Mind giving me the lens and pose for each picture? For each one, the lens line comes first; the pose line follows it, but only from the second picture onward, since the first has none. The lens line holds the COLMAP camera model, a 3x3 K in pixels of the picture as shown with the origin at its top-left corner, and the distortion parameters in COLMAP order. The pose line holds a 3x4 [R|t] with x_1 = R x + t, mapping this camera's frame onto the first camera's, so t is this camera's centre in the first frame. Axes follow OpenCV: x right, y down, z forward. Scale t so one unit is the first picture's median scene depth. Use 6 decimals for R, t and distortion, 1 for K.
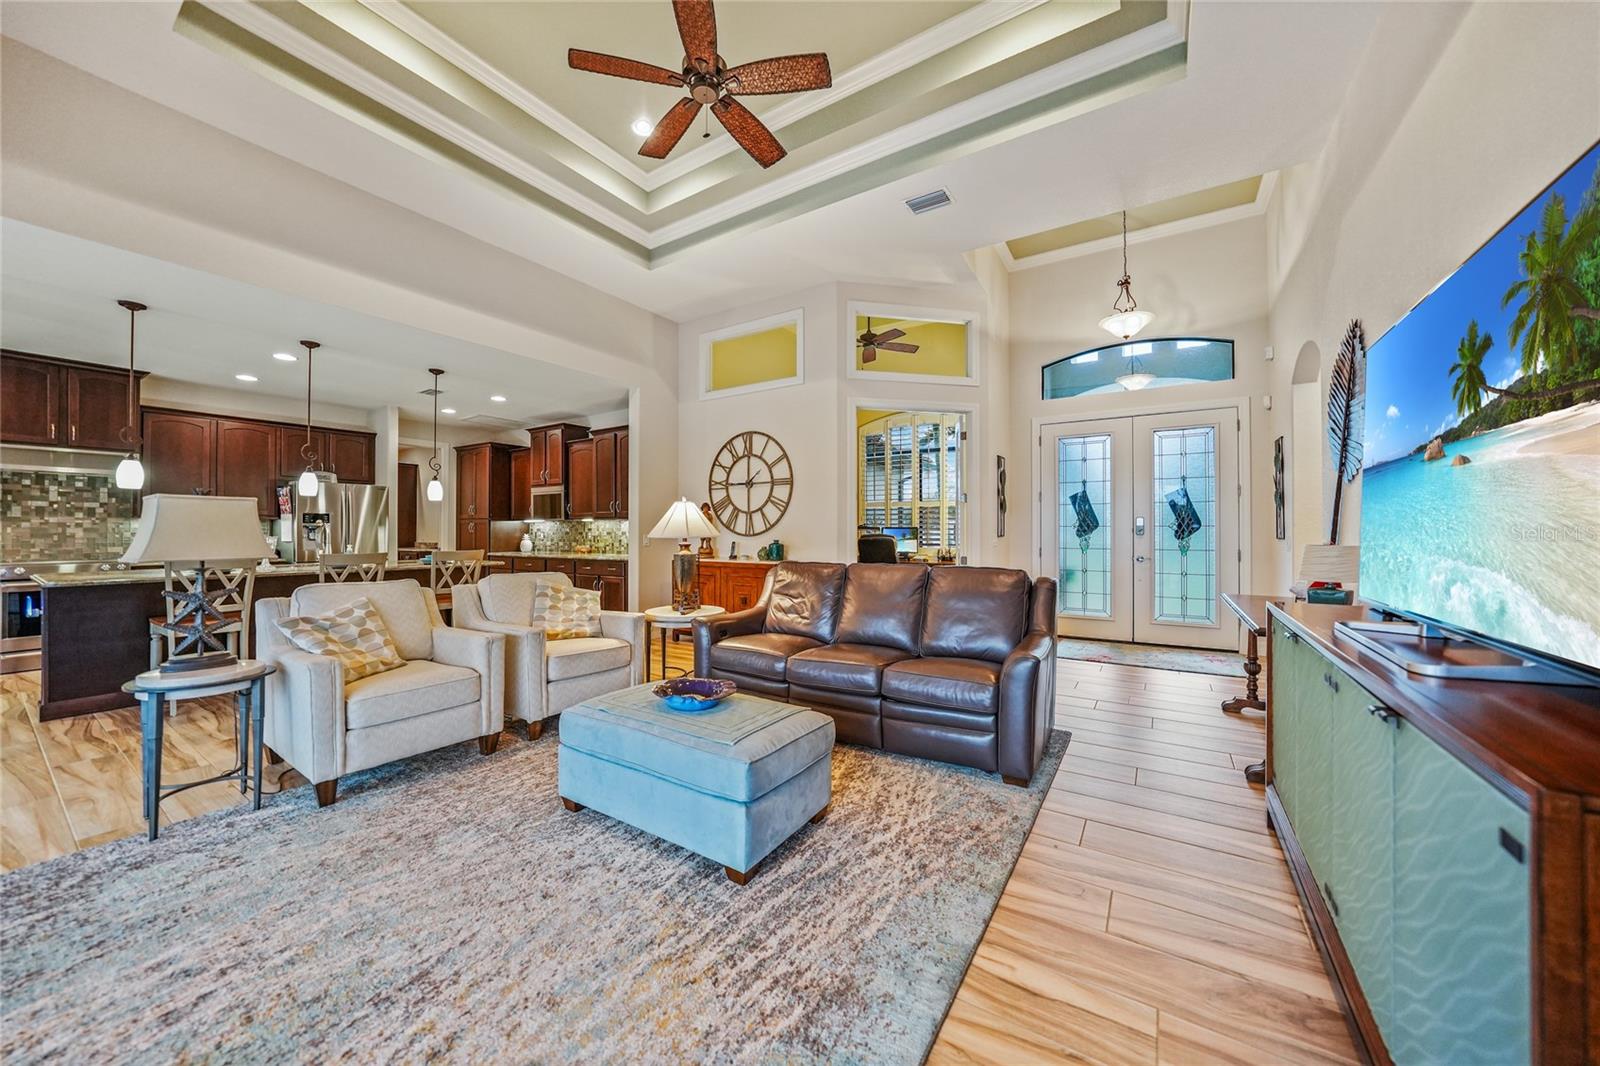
lens RADIAL K [[563.4, 0, 797.9], [0, 563.4, 528.9], [0, 0, 1]] dist [-0.012407, 0.002103]
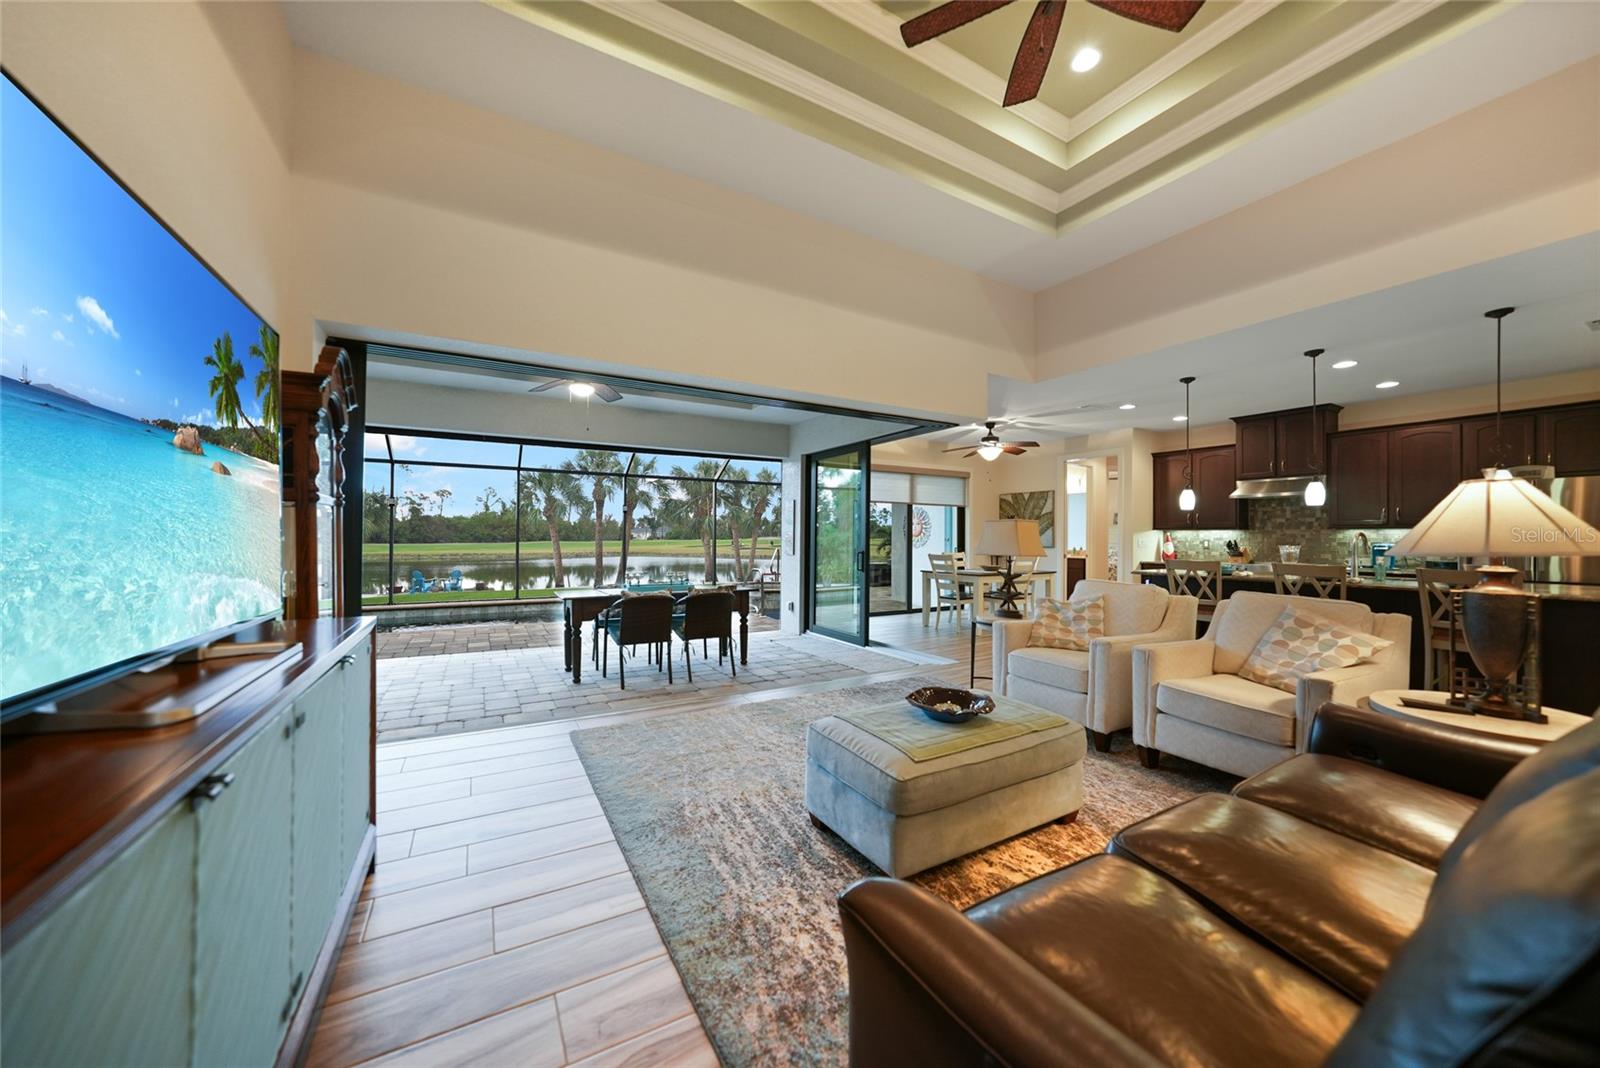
lens RADIAL K [[563.4, 0, 796.9], [0, 563.4, 535.1], [0, 0, 1]] dist [-0.012407, 0.002103]
pose [[-0.451856, -0.006105, -0.892070, 0.545281], [-0.004951, 0.999978, -0.004335, 0.002828], [0.892077, 0.002458, -0.451876, 0.810225]]
